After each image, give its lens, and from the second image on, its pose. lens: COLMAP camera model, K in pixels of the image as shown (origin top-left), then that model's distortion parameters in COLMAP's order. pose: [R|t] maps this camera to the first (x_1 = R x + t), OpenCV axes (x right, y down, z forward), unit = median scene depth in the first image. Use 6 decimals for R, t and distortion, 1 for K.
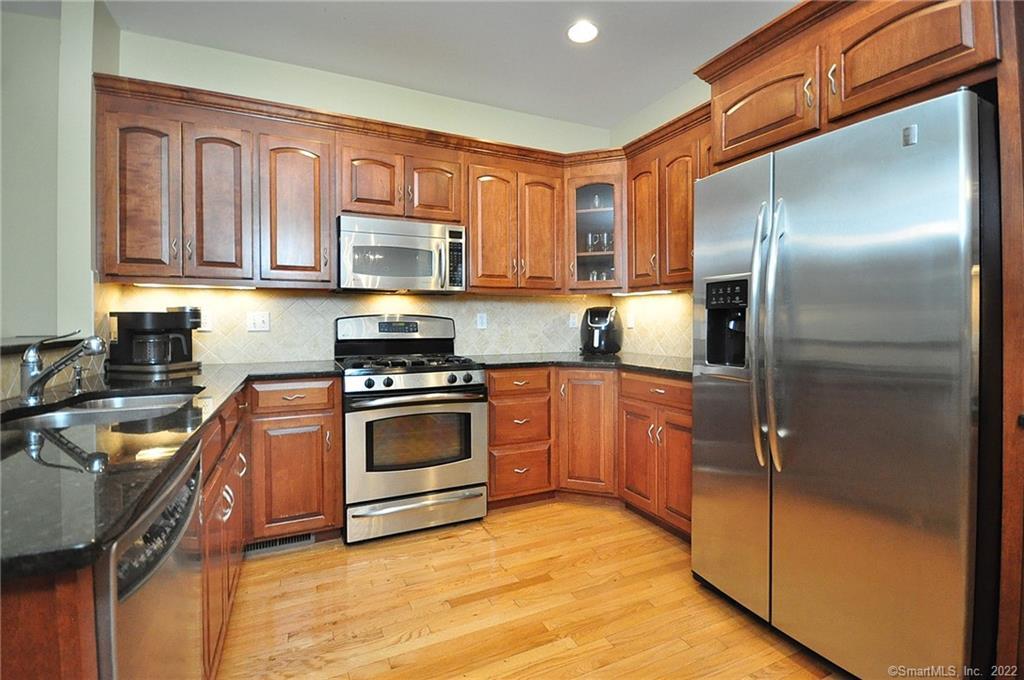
lens RADIAL K [[451.5, 0, 521.1], [0, 451.5, 330.3], [0, 0, 1]] dist [-0.003617, -0.004819]
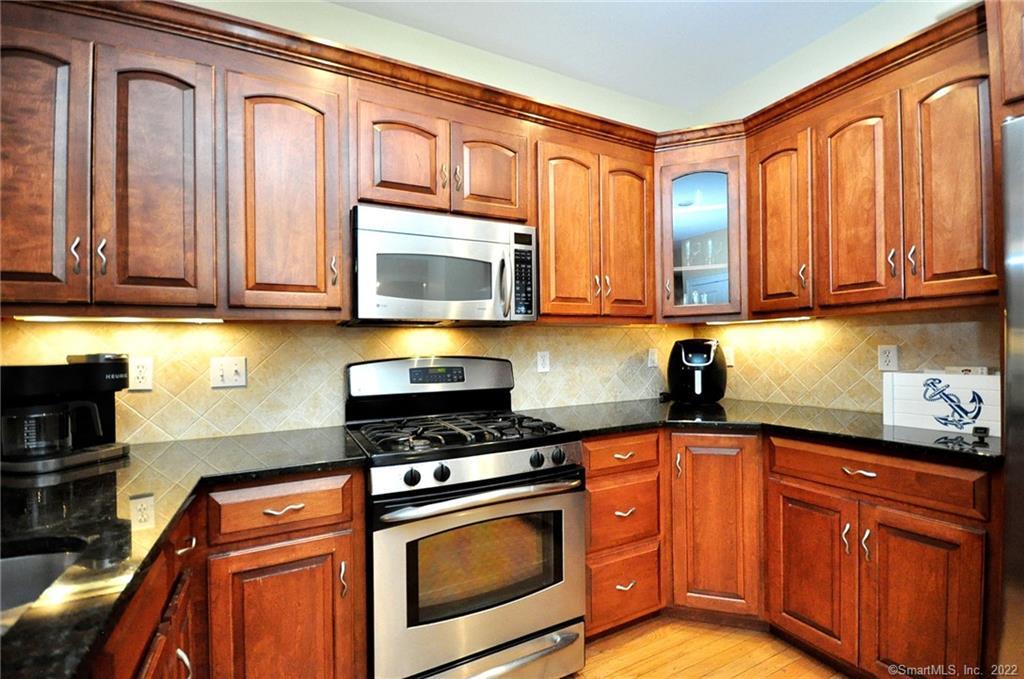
lens RADIAL K [[451.5, 0, 521.2], [0, 451.5, 346.5], [0, 0, 1]] dist [-0.003617, -0.004819]
pose [[0.999699, -0.014856, 0.019522, -0.175525], [0.015403, 0.999485, -0.028144, -0.032220], [-0.019094, 0.028437, 0.999413, 0.346269]]
